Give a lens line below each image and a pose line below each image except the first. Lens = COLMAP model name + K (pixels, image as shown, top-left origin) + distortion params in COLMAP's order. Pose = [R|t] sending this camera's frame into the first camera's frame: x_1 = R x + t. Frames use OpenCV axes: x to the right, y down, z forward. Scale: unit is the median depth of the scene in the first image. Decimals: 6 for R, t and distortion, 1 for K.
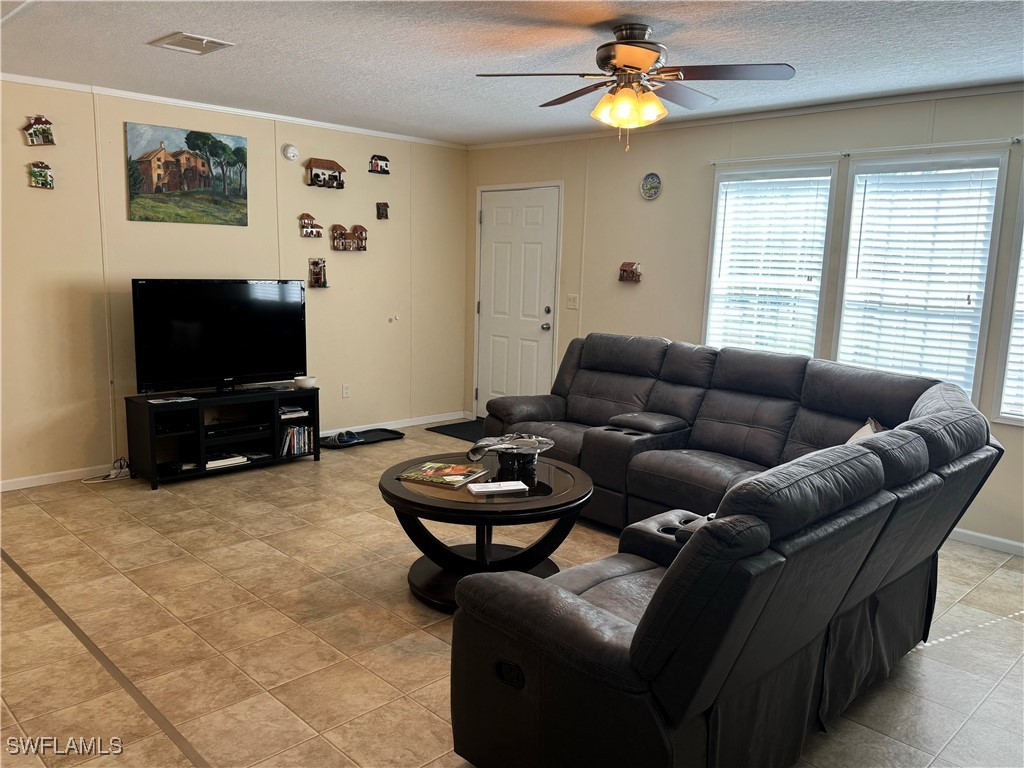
lens RADIAL K [[782.8, 0, 512.1], [0, 782.8, 395.1], [0, 0, 1]] dist [0.059145, -0.101513]
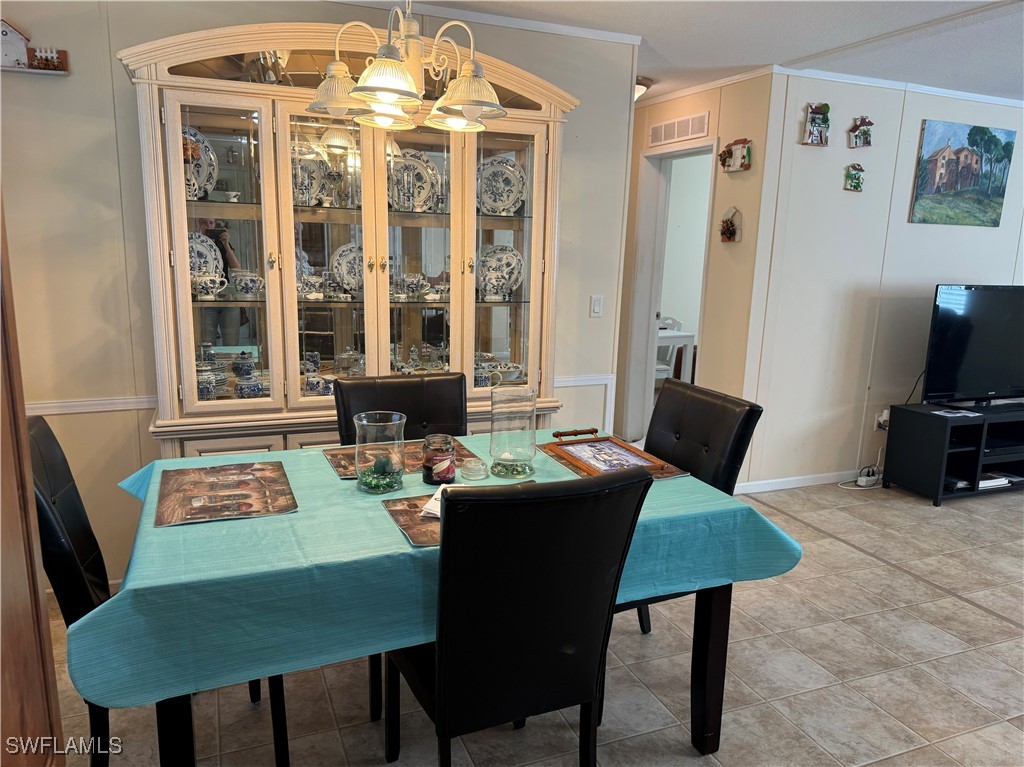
lens RADIAL K [[739.0, 0, 512.0], [0, 739.0, 383.5], [0, 0, 1]] dist [0.005570, 0.001219]
pose [[0.923900, 0.070324, -0.376117, -0.556539], [-0.070018, 0.997440, 0.014504, -0.004166], [0.376174, 0.012934, 0.926459, -0.017474]]
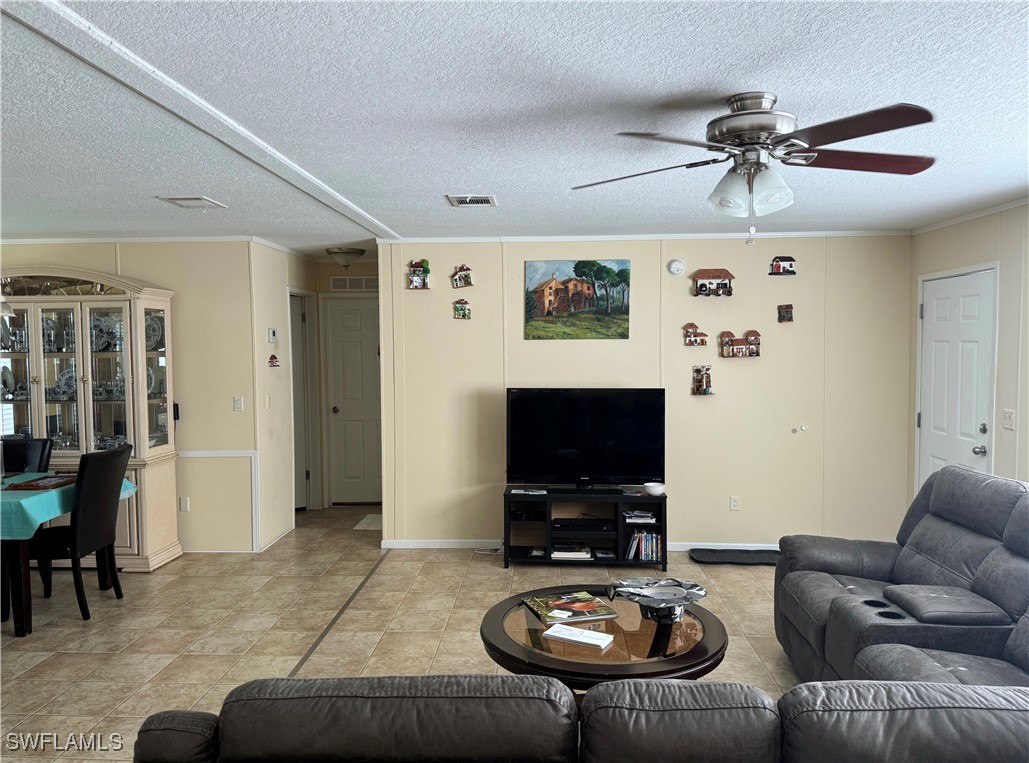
lens RADIAL K [[755.2, 0, 514.5], [0, 755.2, 381.5], [0, 0, 1]] dist [0.124525, -0.199806]
pose [[0.674716, 0.004962, -0.738061, 0.349850], [-0.103906, 0.990657, -0.088327, -0.050512], [0.730727, 0.136285, 0.668928, 0.208081]]
